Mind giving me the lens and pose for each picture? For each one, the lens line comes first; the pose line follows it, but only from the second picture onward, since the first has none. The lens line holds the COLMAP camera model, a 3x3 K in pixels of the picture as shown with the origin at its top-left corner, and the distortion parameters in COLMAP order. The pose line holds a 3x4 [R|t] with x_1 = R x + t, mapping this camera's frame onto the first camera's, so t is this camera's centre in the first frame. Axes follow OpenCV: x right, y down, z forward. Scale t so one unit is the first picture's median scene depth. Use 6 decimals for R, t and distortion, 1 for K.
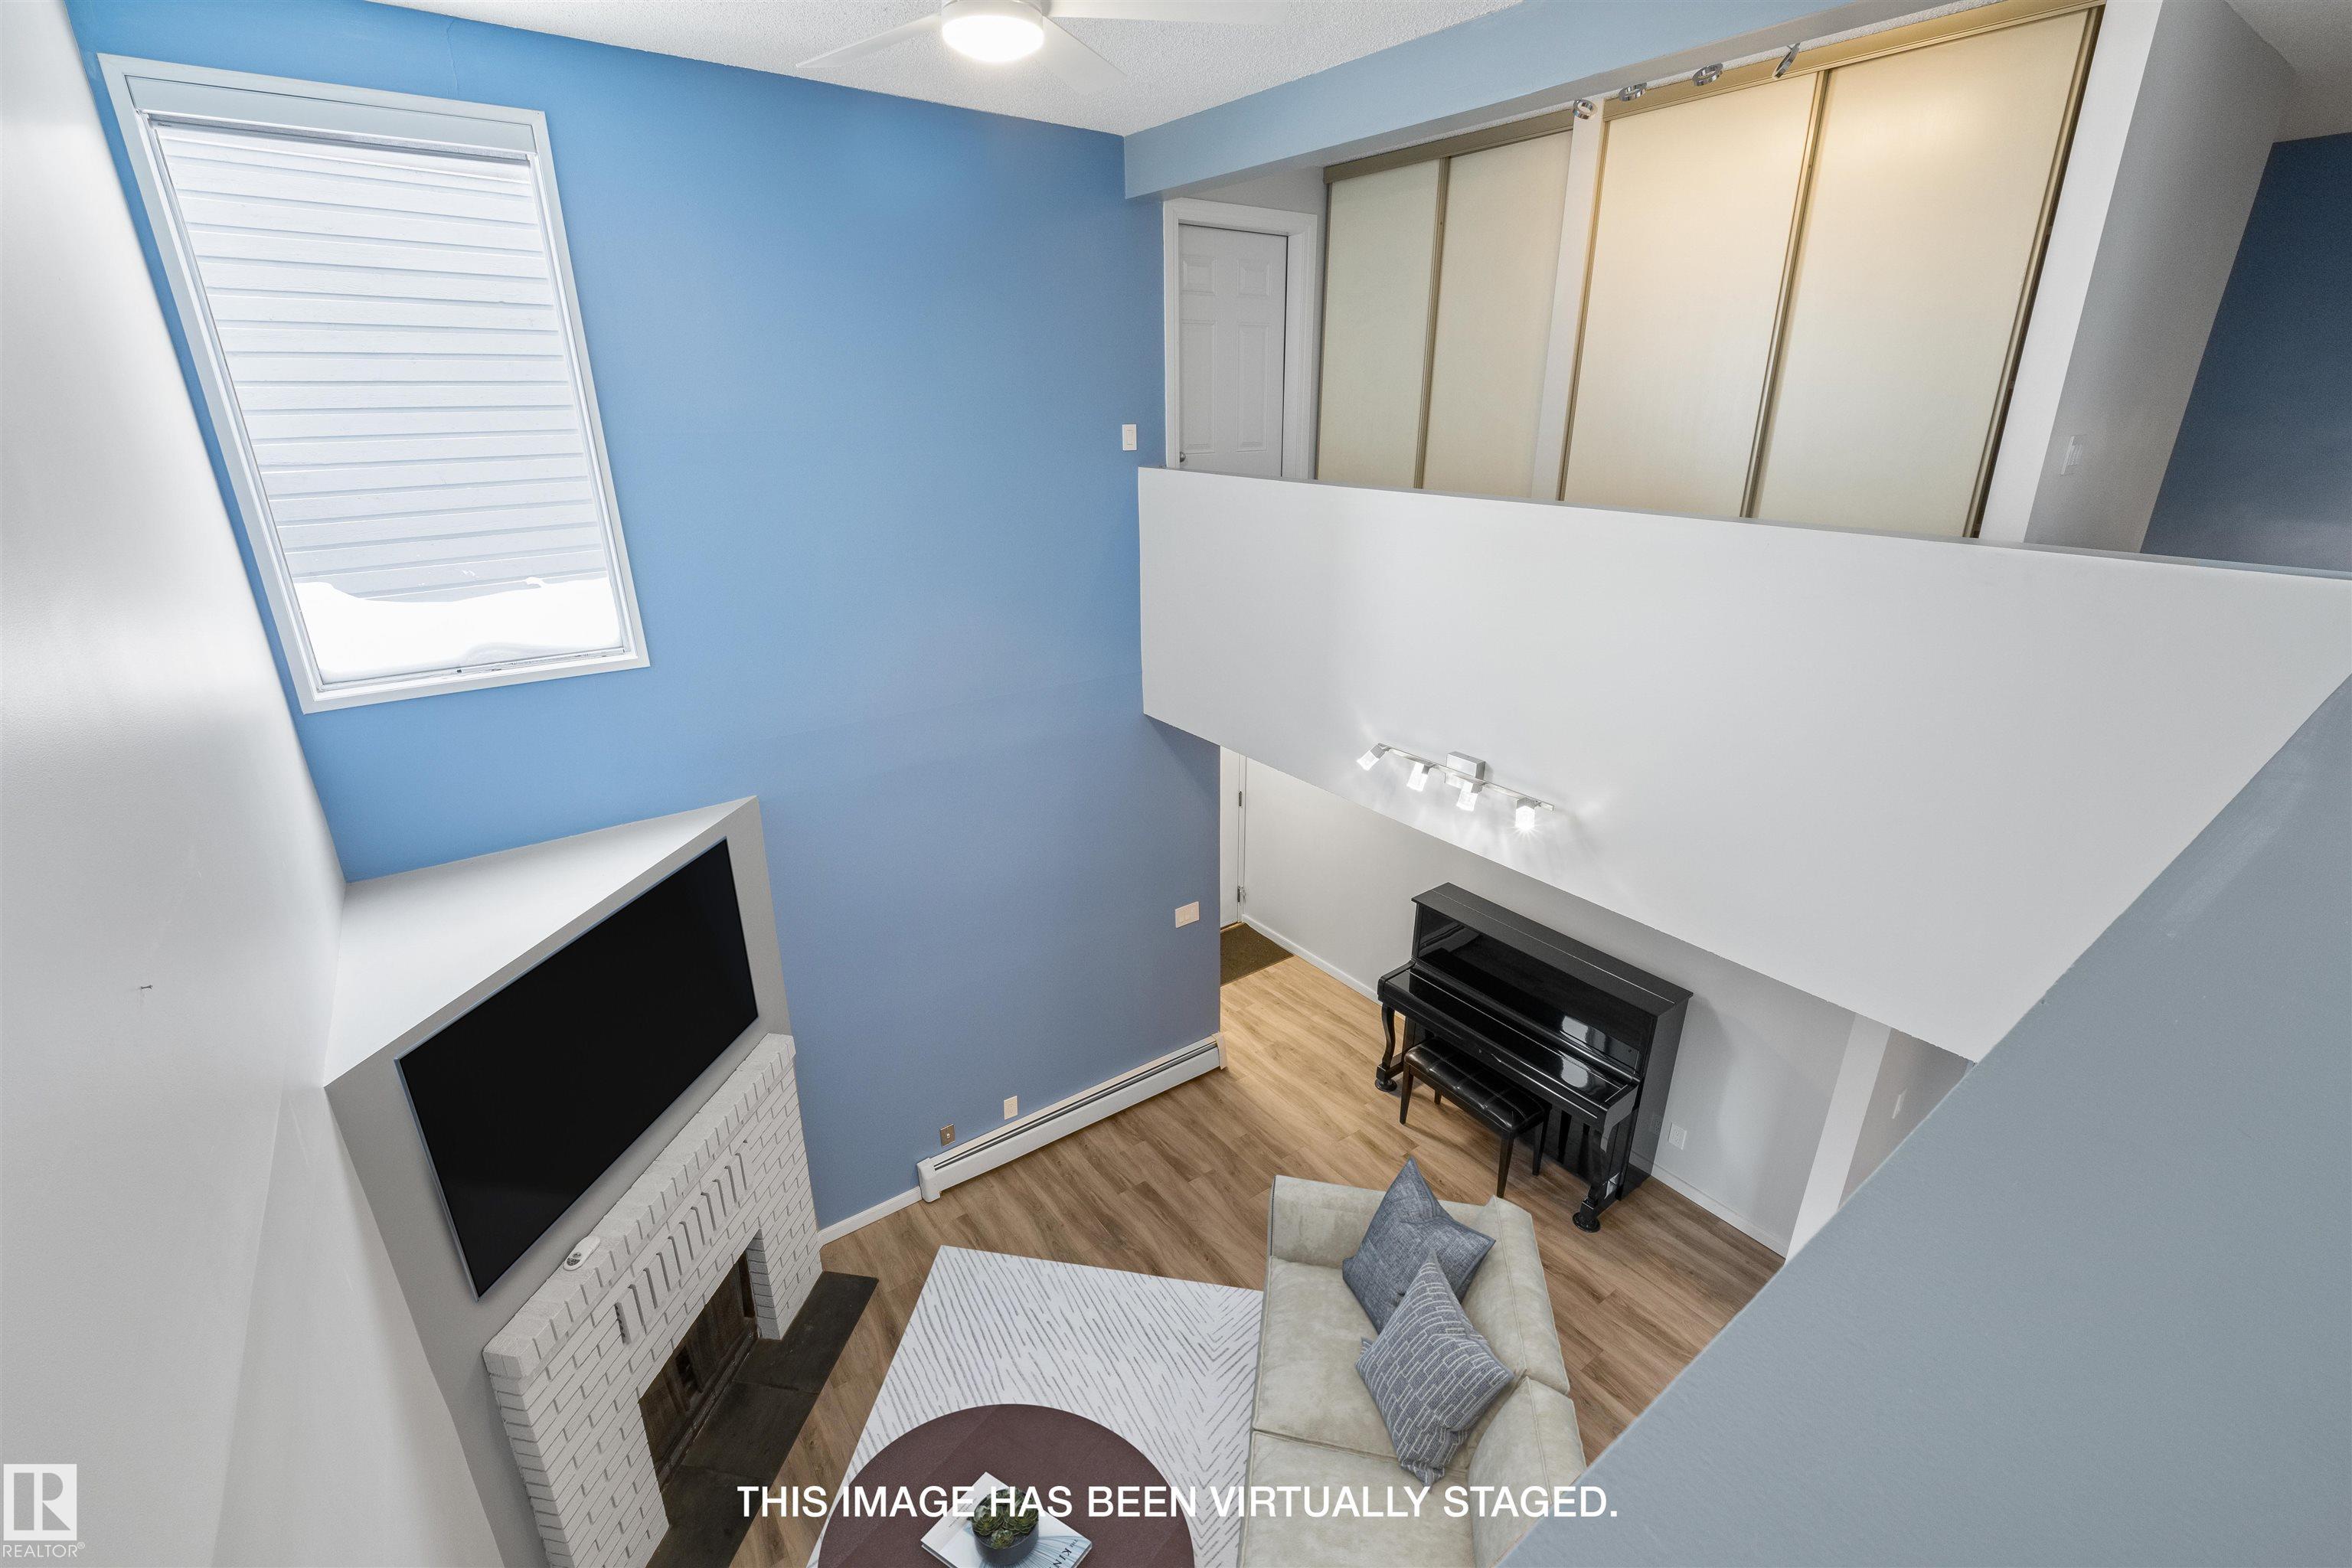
lens RADIAL K [[1020.7, 0, 1167.2], [0, 1020.7, 776.1], [0, 0, 1]] dist [-0.006829, -0.002819]
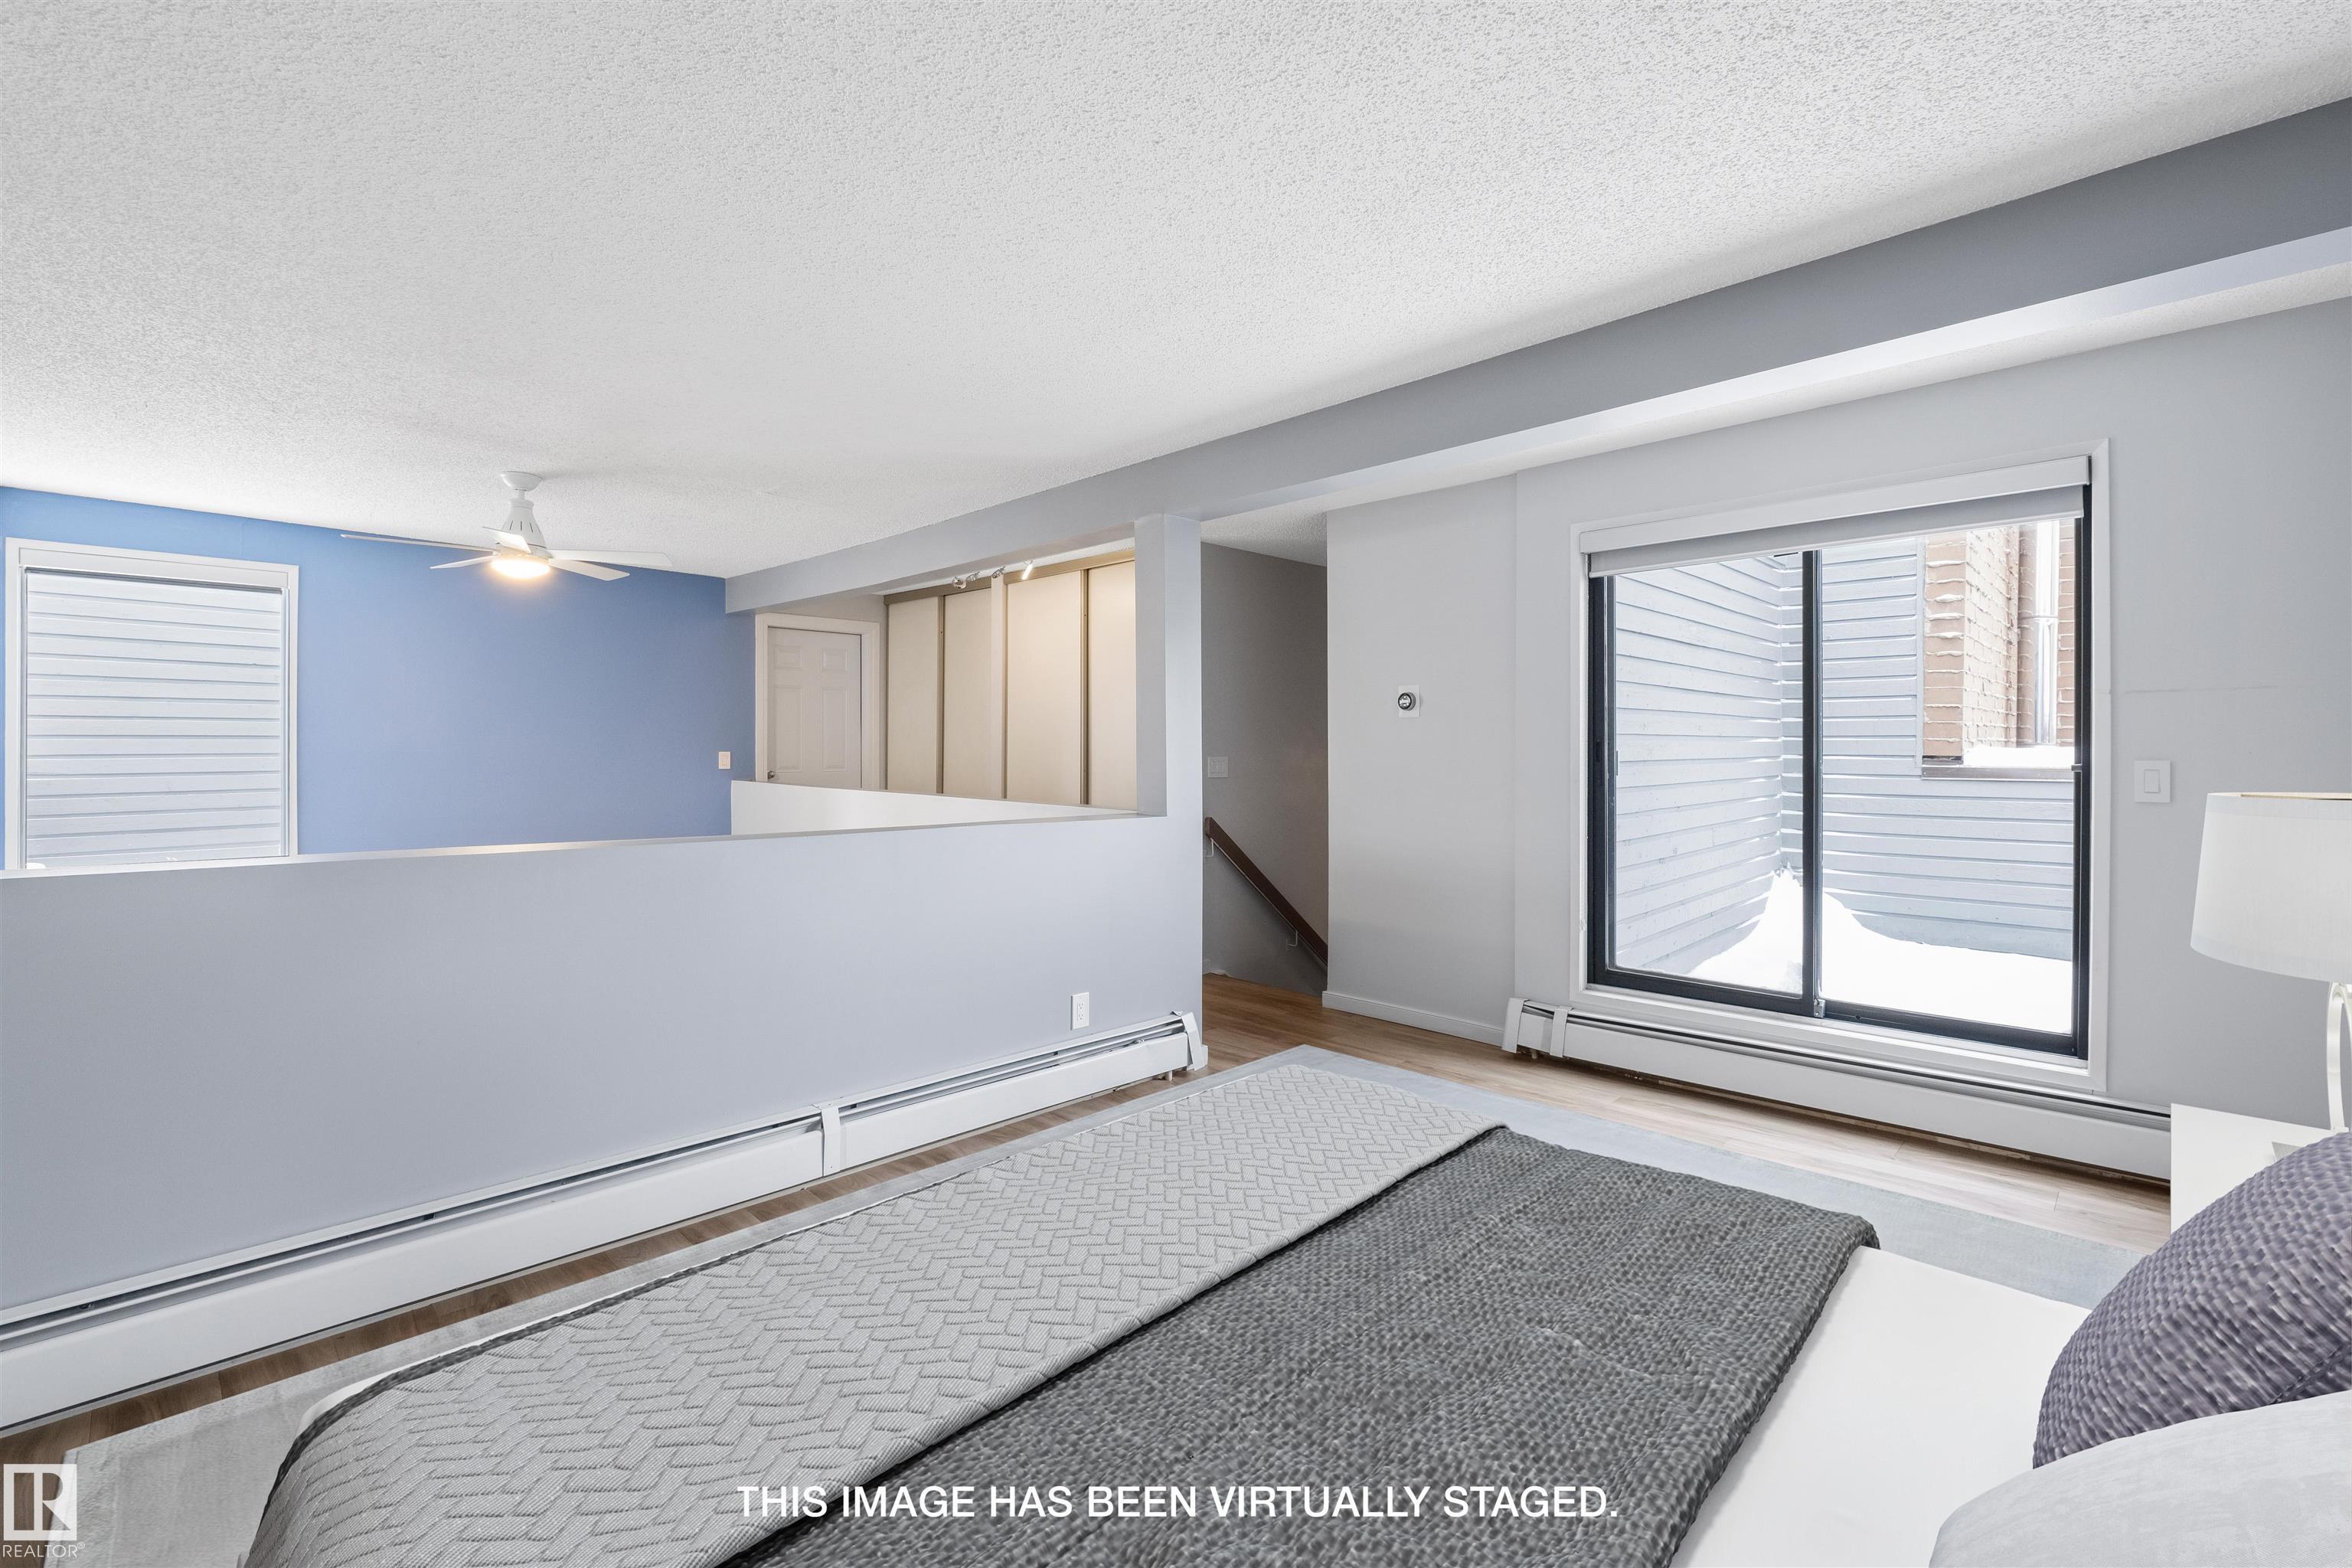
lens RADIAL K [[1020.7, 0, 1184.5], [0, 1020.7, 771.5], [0, 0, 1]] dist [-0.006829, -0.002819]
pose [[0.980687, -0.003141, 0.195559, 0.332658], [0.065038, 0.948207, -0.310922, 0.183068], [-0.184454, 0.317636, 0.930099, -0.483456]]
